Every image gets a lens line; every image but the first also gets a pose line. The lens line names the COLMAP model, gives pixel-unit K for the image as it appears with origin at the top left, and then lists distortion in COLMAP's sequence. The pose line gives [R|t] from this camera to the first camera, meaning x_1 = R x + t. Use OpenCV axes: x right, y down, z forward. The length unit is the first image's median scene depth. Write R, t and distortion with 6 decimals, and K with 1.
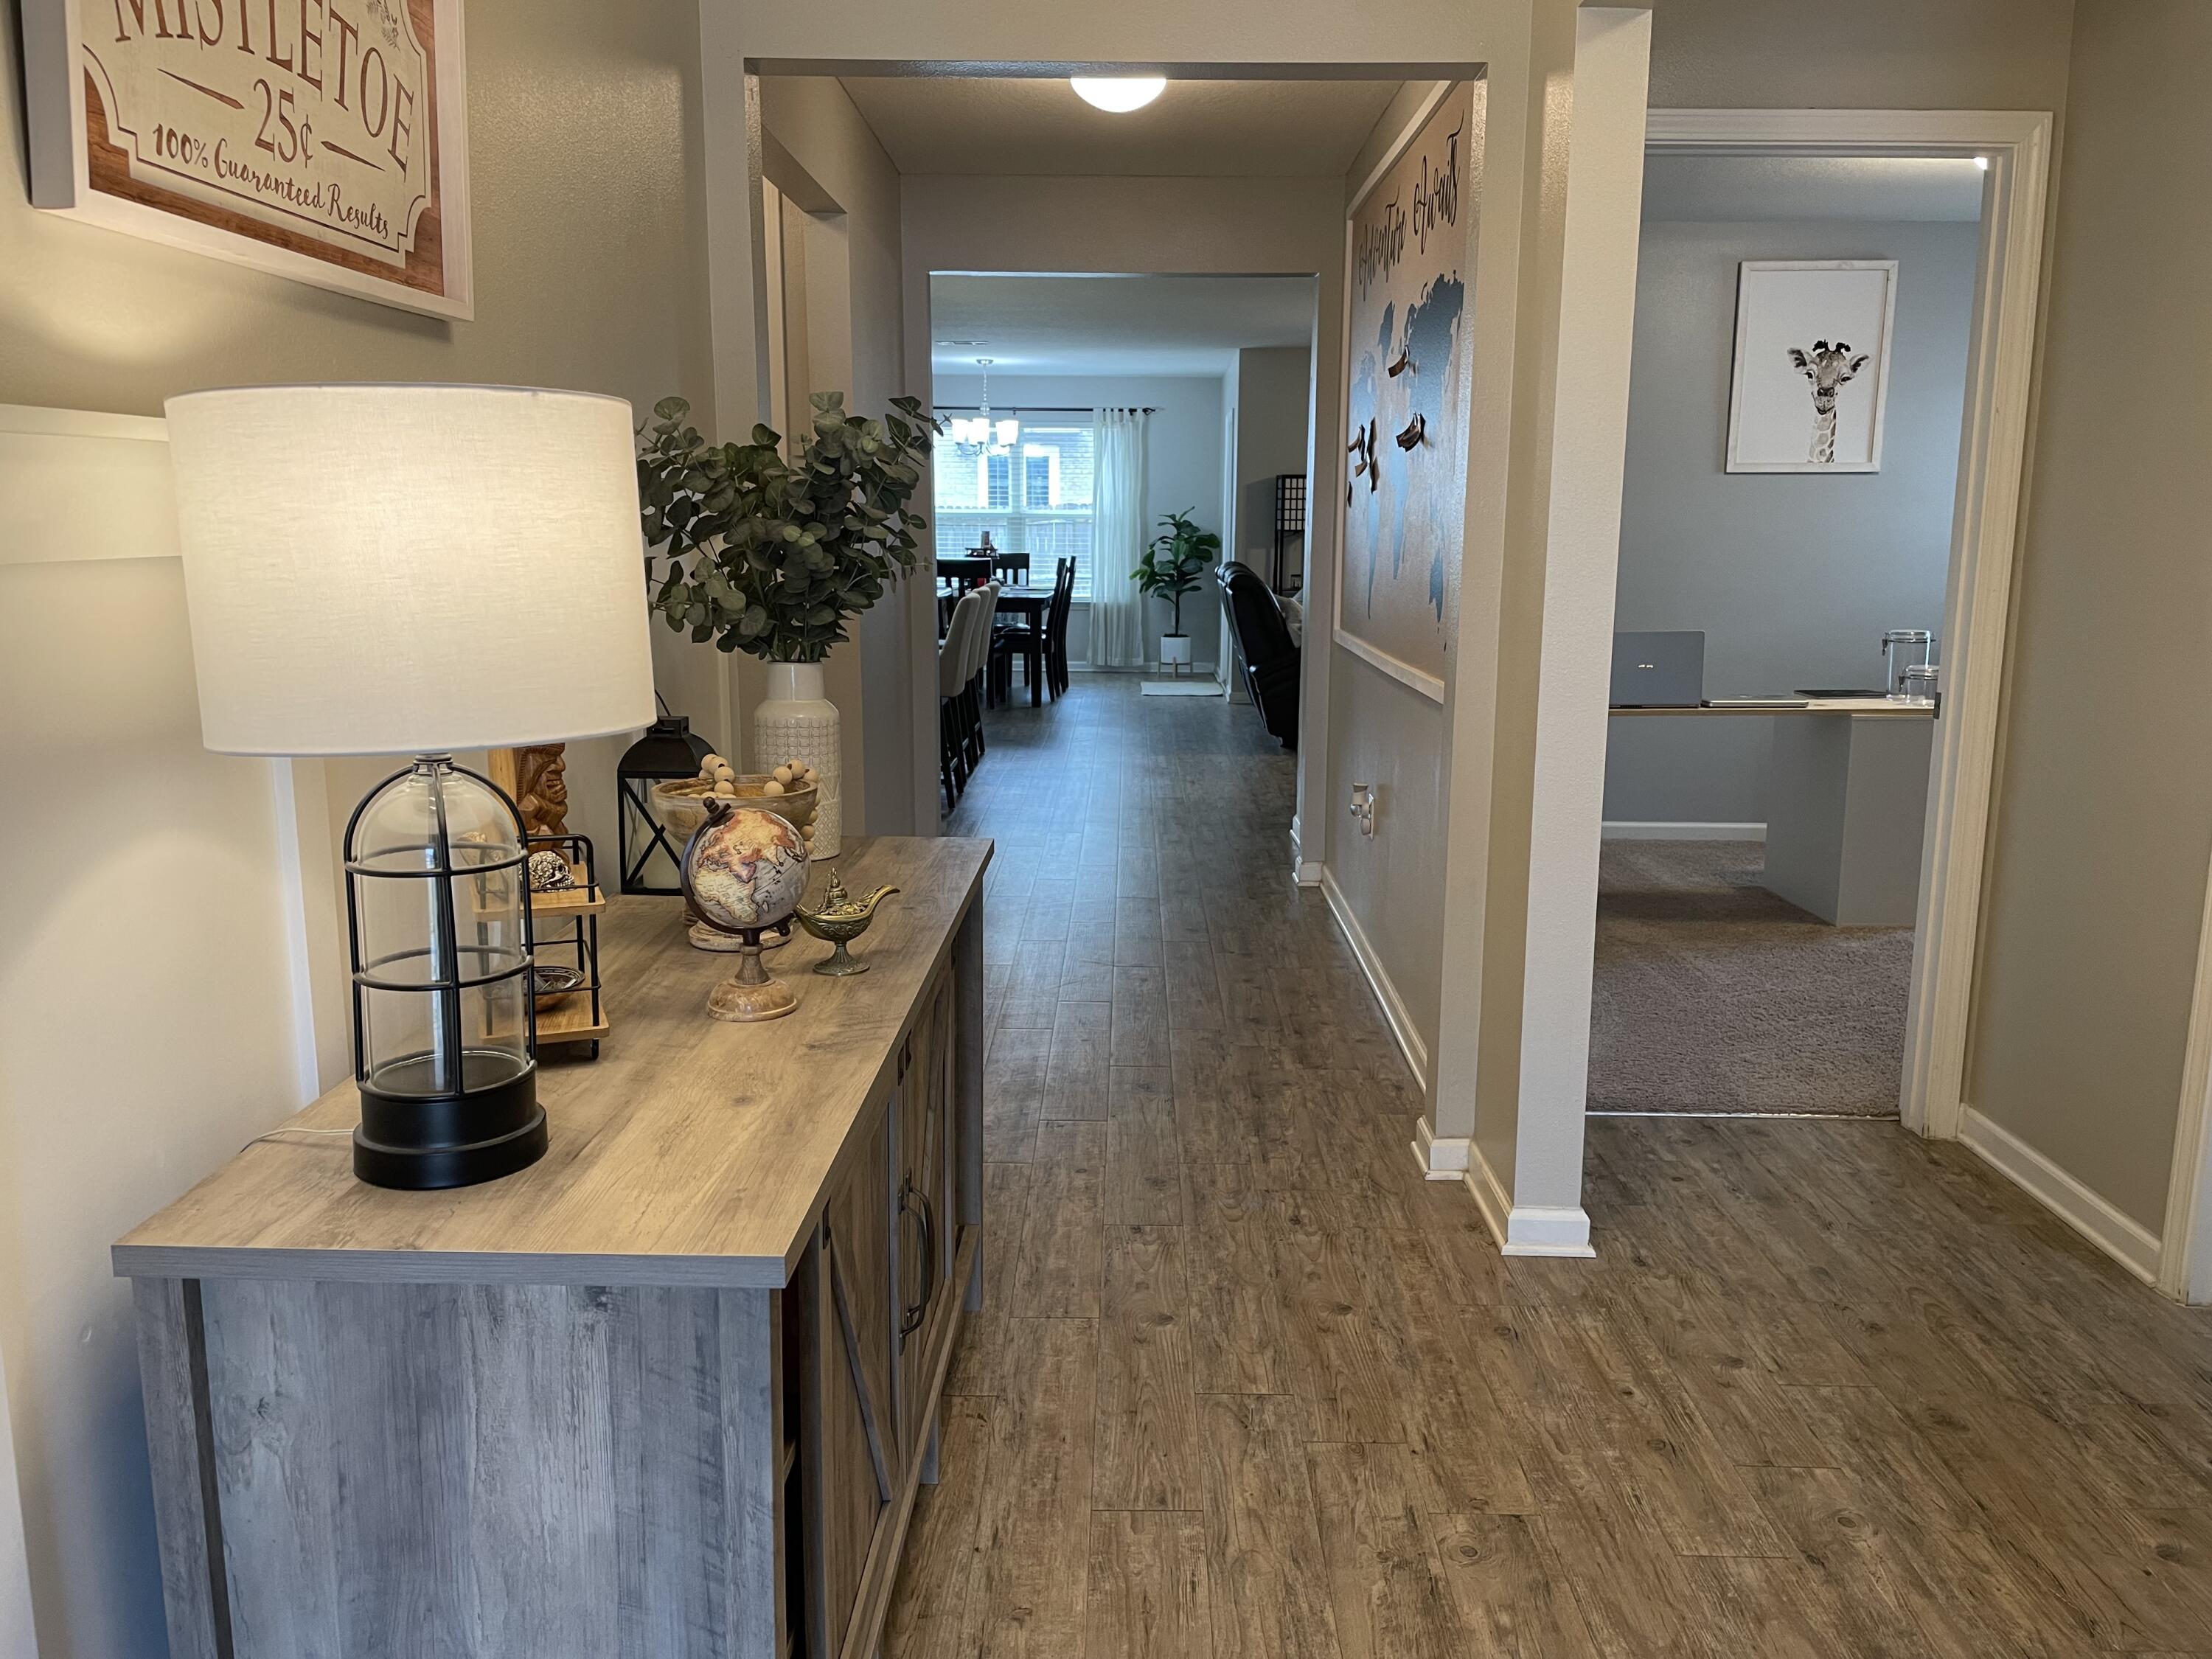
lens RADIAL K [[1693.5, 0, 1118.3], [0, 1693.5, 824.2], [0, 0, 1]] dist [0.099424, -0.126406]
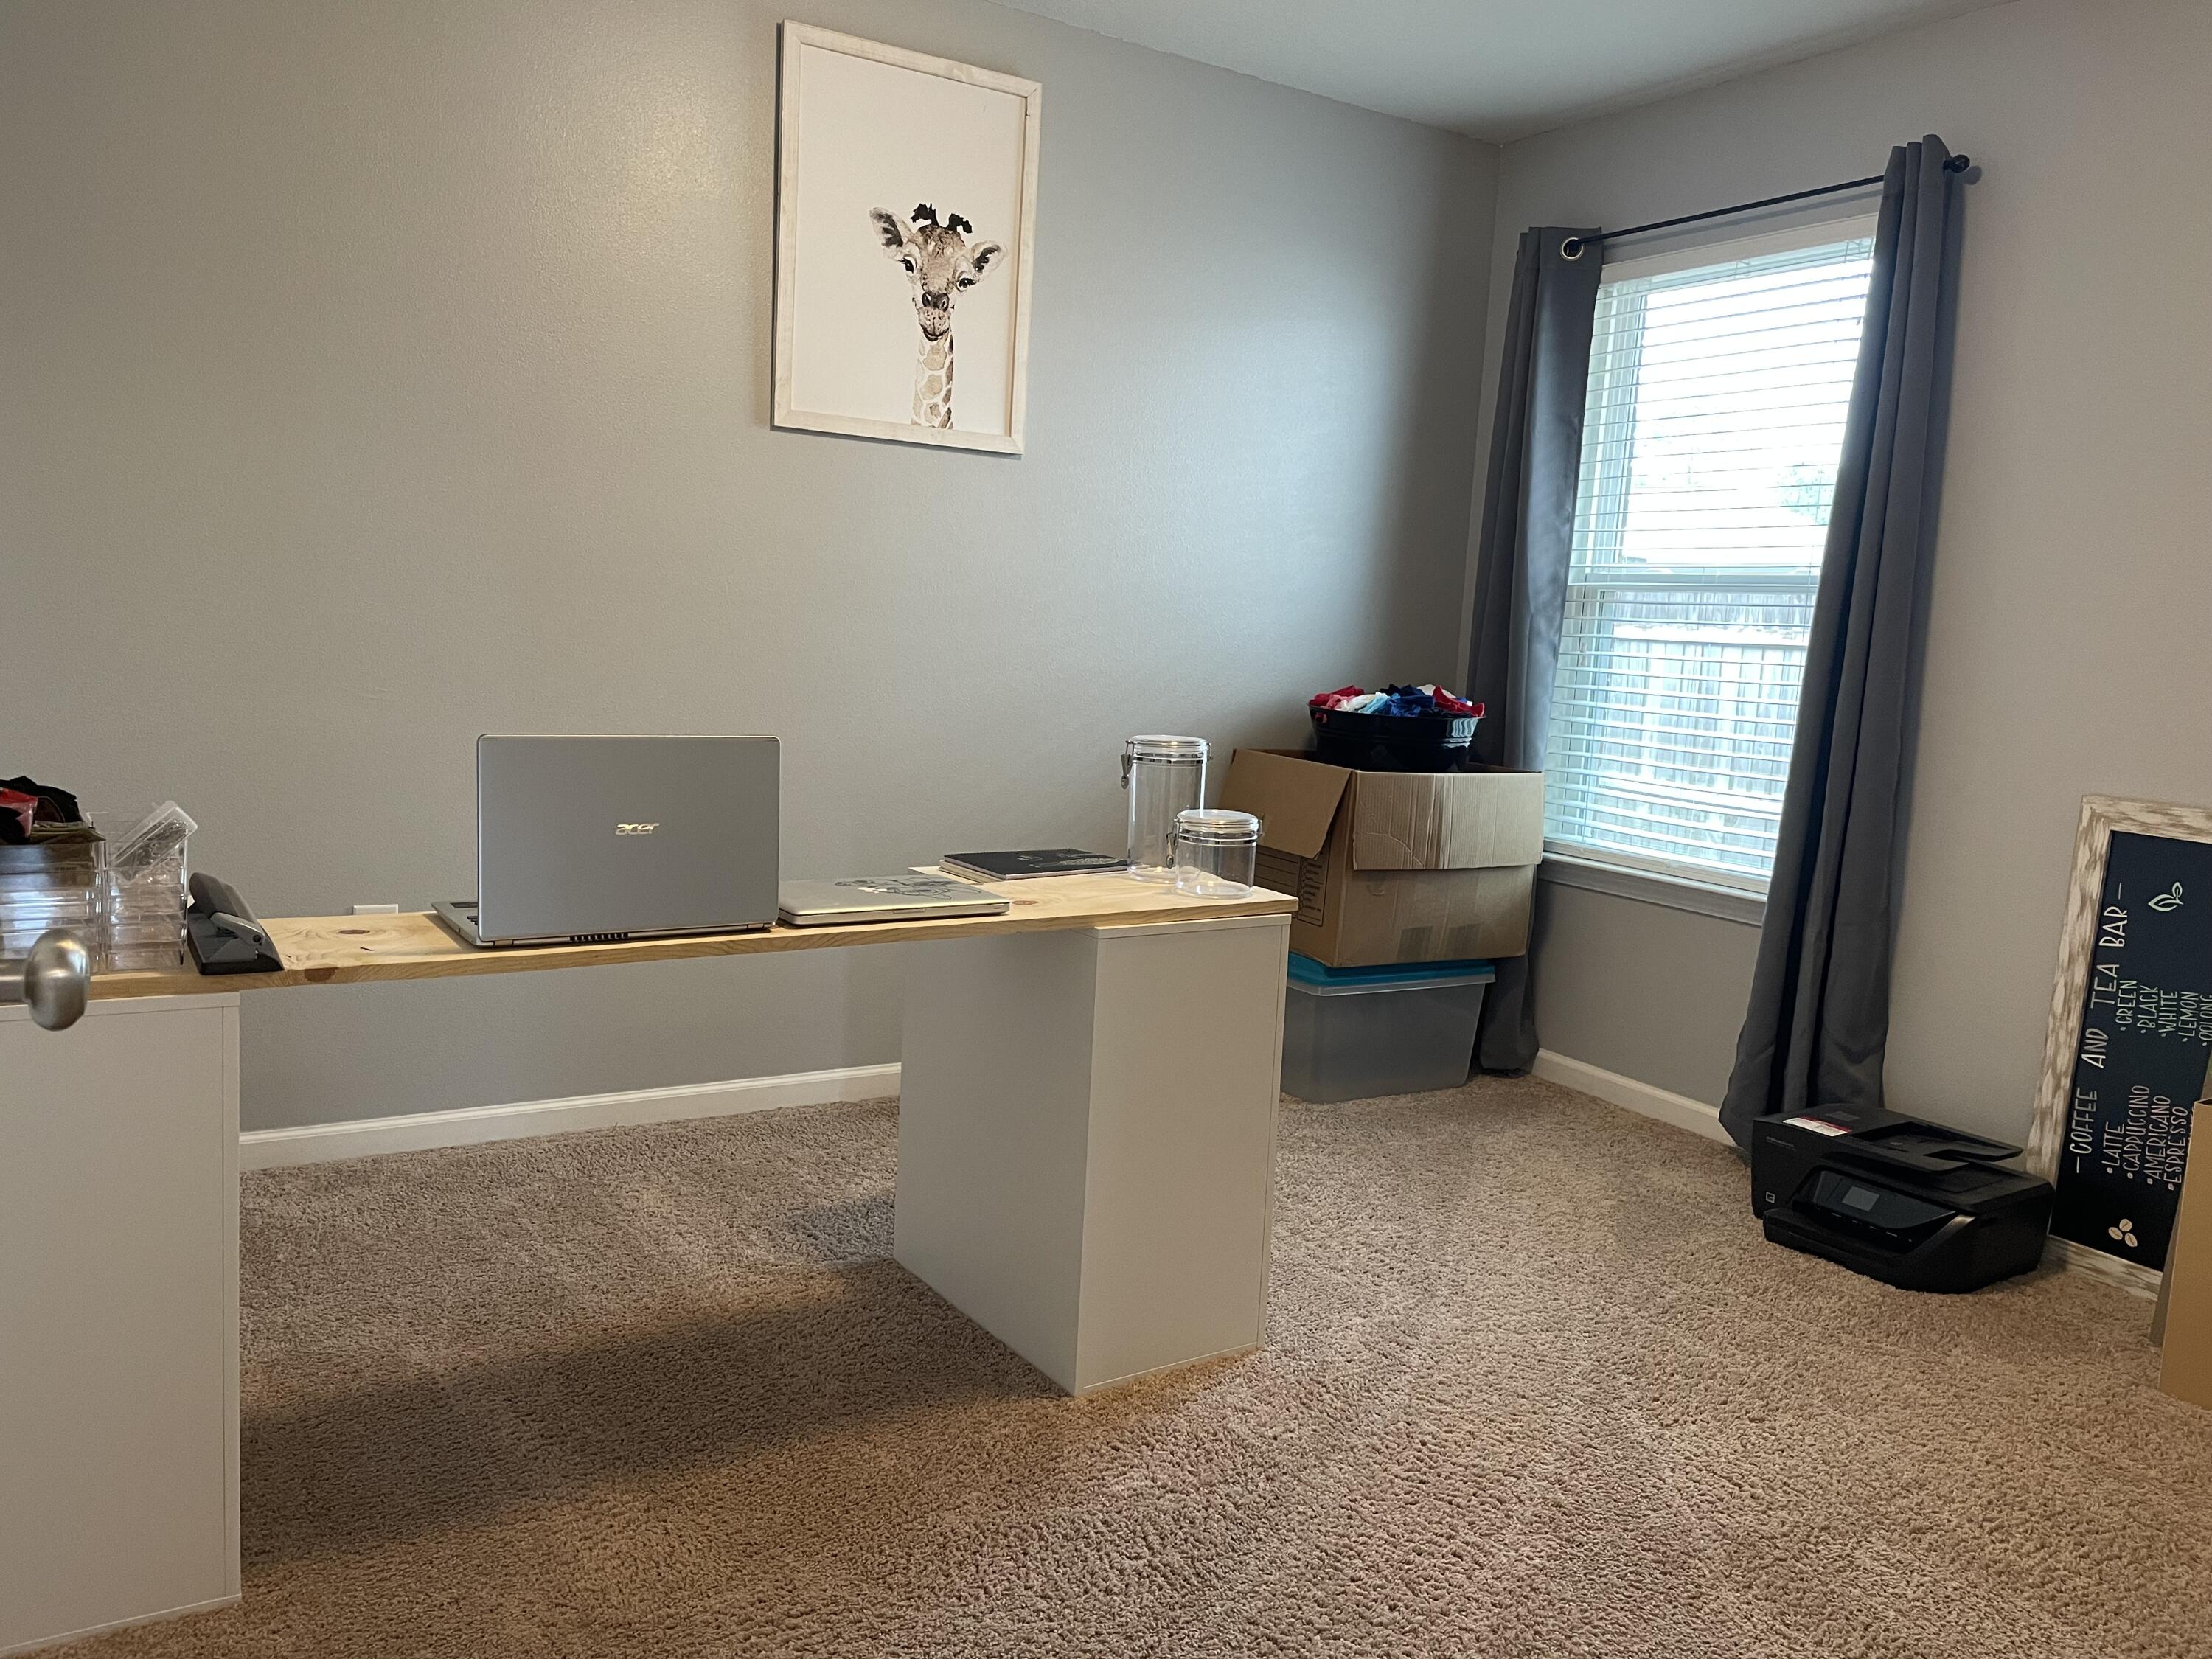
lens RADIAL K [[1693.5, 0, 1118.3], [0, 1693.5, 824.2], [0, 0, 1]] dist [0.099424, -0.126406]
pose [[0.843935, -0.022776, 0.535962, 0.160329], [0.043313, 0.998729, -0.025760, -0.064483], [-0.534694, 0.044954, 0.843849, 0.509542]]
